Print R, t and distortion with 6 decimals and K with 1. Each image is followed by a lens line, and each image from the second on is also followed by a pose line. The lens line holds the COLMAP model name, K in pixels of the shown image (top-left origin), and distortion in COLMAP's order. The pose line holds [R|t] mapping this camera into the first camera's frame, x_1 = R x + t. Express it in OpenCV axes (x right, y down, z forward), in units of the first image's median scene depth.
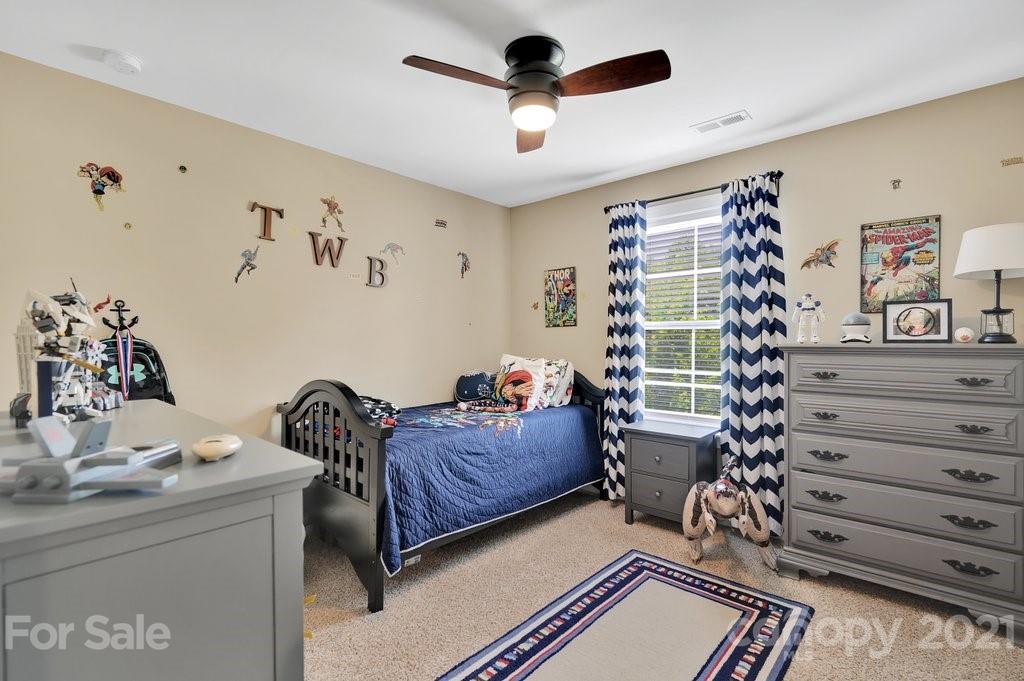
lens RADIAL K [[470.4, 0, 514.0], [0, 470.4, 343.7], [0, 0, 1]] dist [-0.005472, -0.000113]
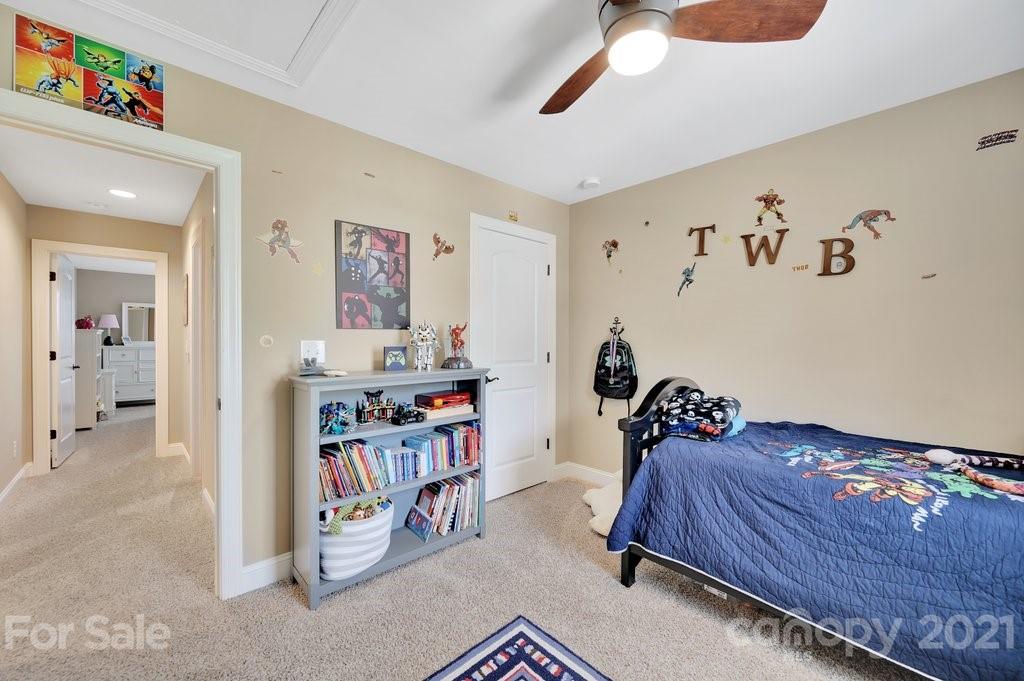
lens RADIAL K [[419.4, 0, 514.4], [0, 419.4, 337.4], [0, 0, 1]] dist [-0.000706, -0.000030]
pose [[-0.095666, -0.002625, -0.995410, 0.565601], [-0.007029, 0.999973, -0.001962, -0.011965], [0.995389, 0.006809, -0.095682, 0.642145]]
